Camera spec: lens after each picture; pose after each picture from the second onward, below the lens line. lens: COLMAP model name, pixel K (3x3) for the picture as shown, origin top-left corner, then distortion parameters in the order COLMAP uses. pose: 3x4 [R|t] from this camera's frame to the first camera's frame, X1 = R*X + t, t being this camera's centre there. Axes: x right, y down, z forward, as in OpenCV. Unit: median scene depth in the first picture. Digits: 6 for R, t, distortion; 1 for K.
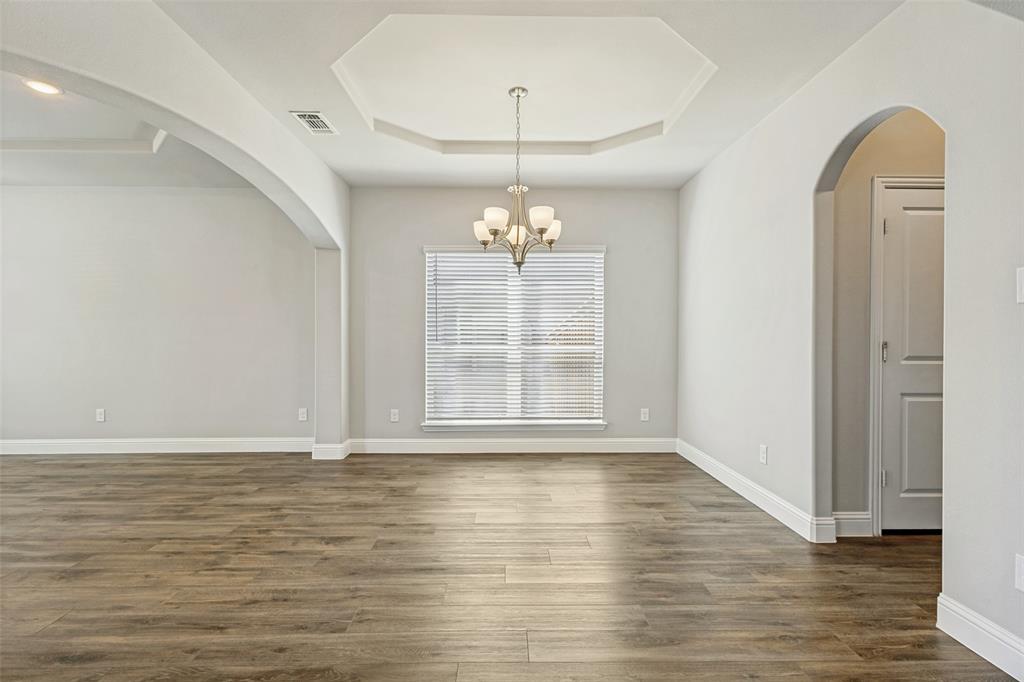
lens RADIAL K [[471.5, 0, 511.3], [0, 471.5, 339.7], [0, 0, 1]] dist [0.015987, -0.004269]
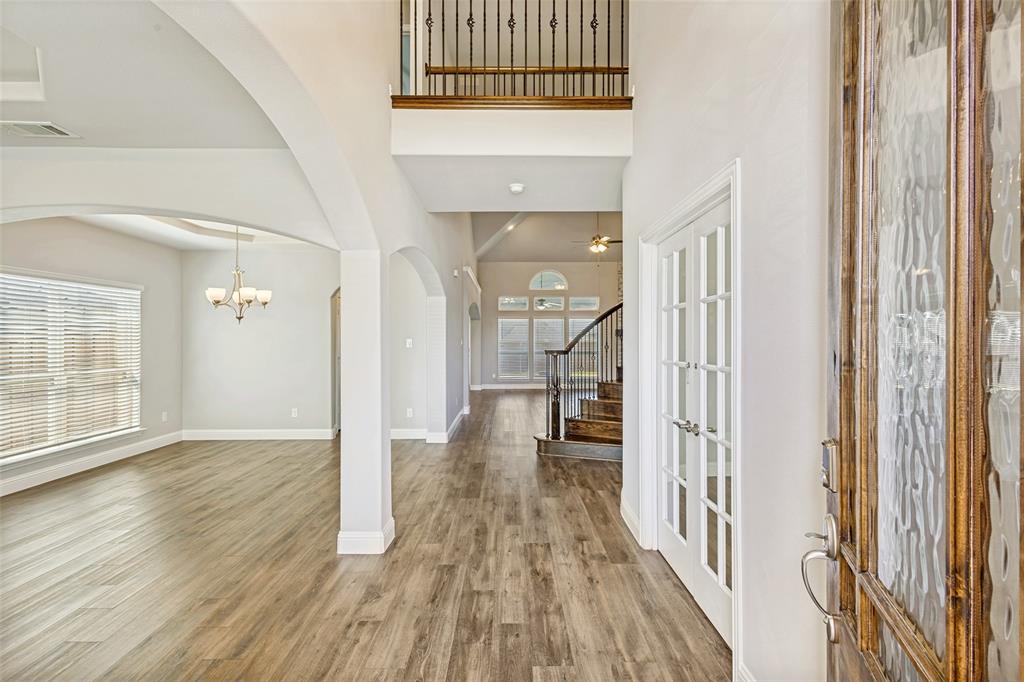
lens RADIAL K [[471.5, 0, 511.3], [0, 471.5, 339.7], [0, 0, 1]] dist [0.015987, -0.004269]
pose [[0.007033, -0.001398, 0.999974, -1.318704], [0.009859, 0.999951, 0.001329, -0.062179], [-0.999927, 0.009850, 0.007047, 0.029458]]
